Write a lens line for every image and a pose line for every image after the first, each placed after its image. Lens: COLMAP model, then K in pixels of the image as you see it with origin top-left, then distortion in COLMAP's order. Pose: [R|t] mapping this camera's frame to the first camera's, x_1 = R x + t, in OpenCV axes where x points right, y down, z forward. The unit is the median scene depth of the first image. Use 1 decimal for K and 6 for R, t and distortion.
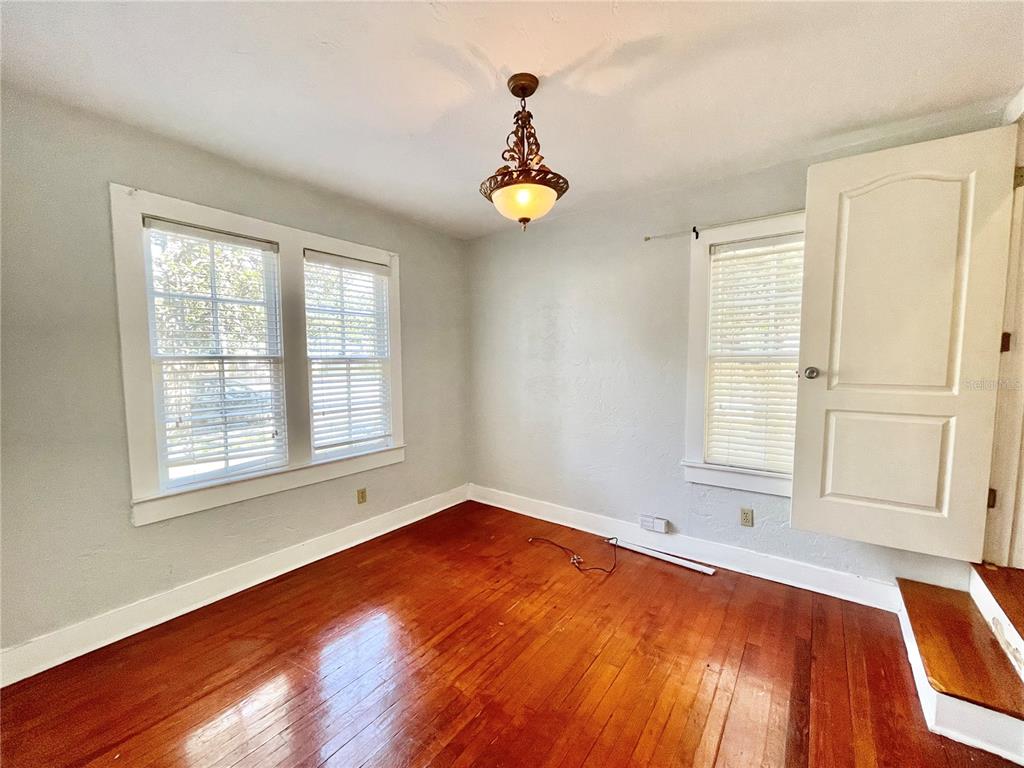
lens RADIAL K [[411.0, 0, 509.8], [0, 411.0, 388.5], [0, 0, 1]] dist [-0.001188, 0.000056]
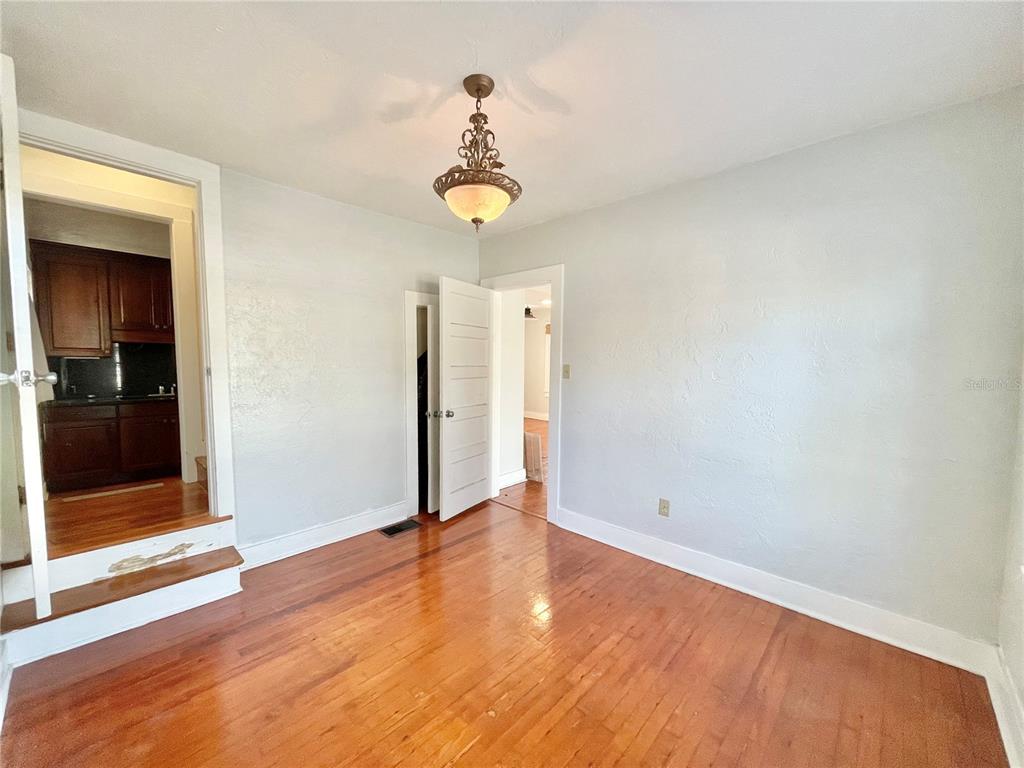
lens RADIAL K [[411.0, 0, 509.8], [0, 411.0, 388.5], [0, 0, 1]] dist [-0.001188, 0.000056]
pose [[-0.993666, -0.011136, 0.111822, -0.112386], [0.004447, 0.990401, 0.138154, -0.097967], [-0.112287, 0.137777, -0.984078, 1.422004]]
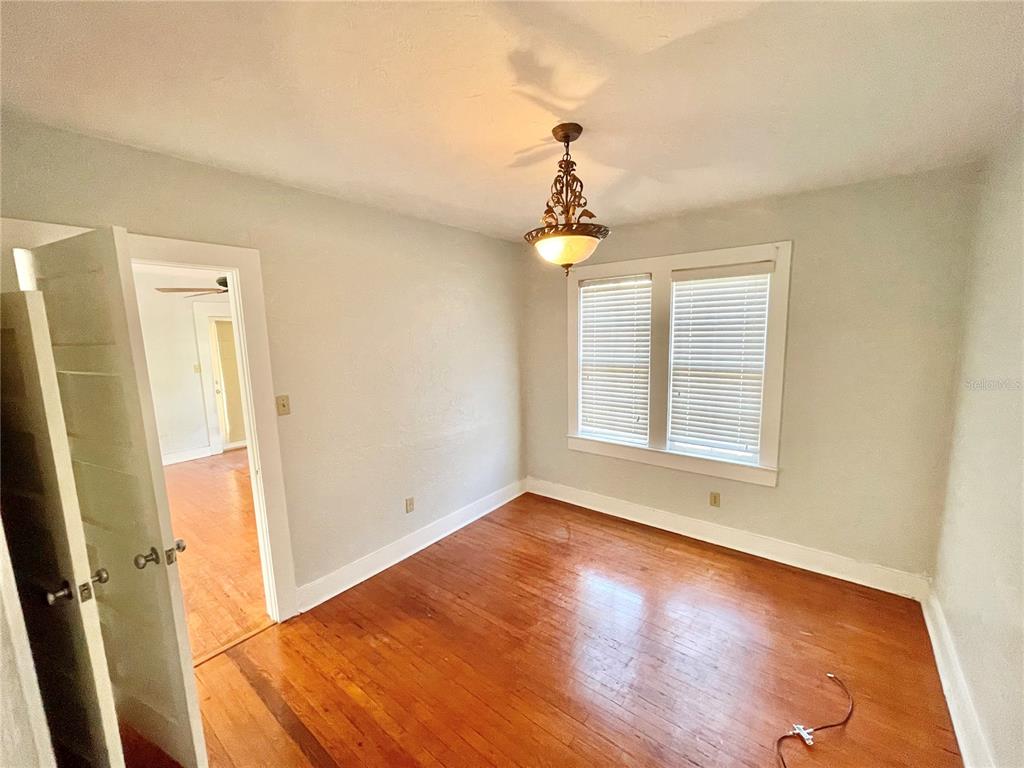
lens RADIAL K [[411.0, 0, 509.8], [0, 411.0, 388.5], [0, 0, 1]] dist [-0.001188, 0.000056]
pose [[-0.024251, 0.146842, -0.988863, 0.780086], [-0.048375, 0.987822, 0.147874, -0.173151], [0.998535, 0.051422, -0.016852, 0.619328]]
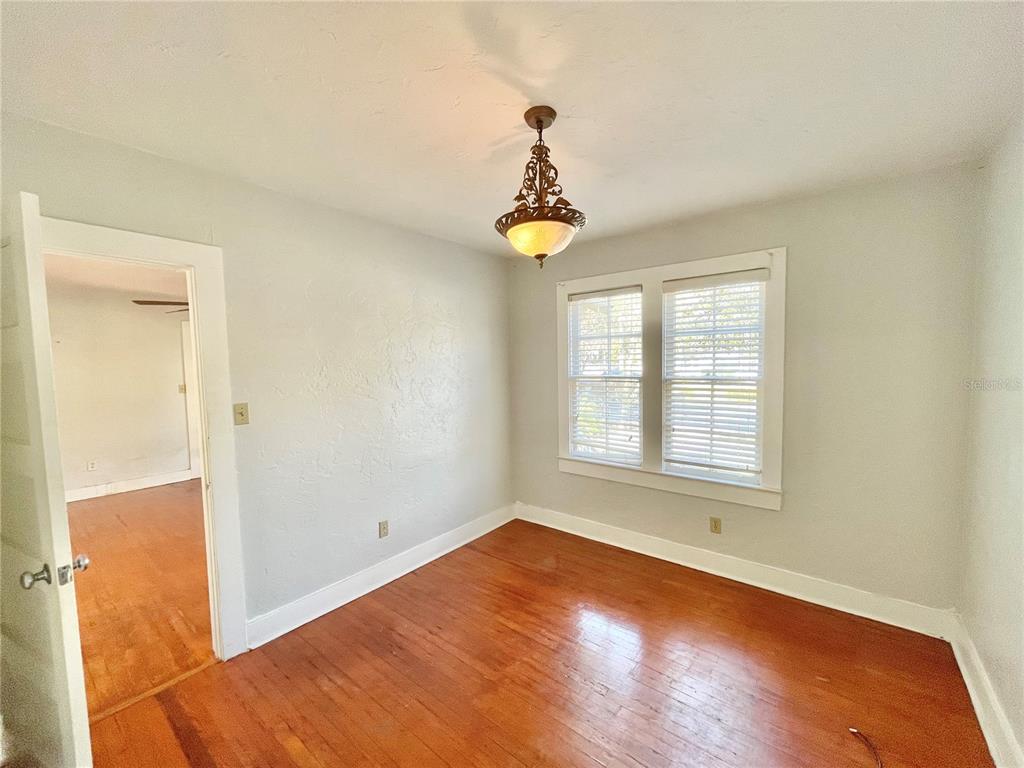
lens RADIAL K [[410.8, 0, 511.0], [0, 410.8, 388.8], [0, 0, 1]] dist [0.001250, 0.000046]
pose [[-0.029331, 0.070747, -0.997063, 0.712794], [-0.053899, 0.995929, 0.072252, -0.116087], [0.998116, 0.055860, -0.025398, 0.677242]]
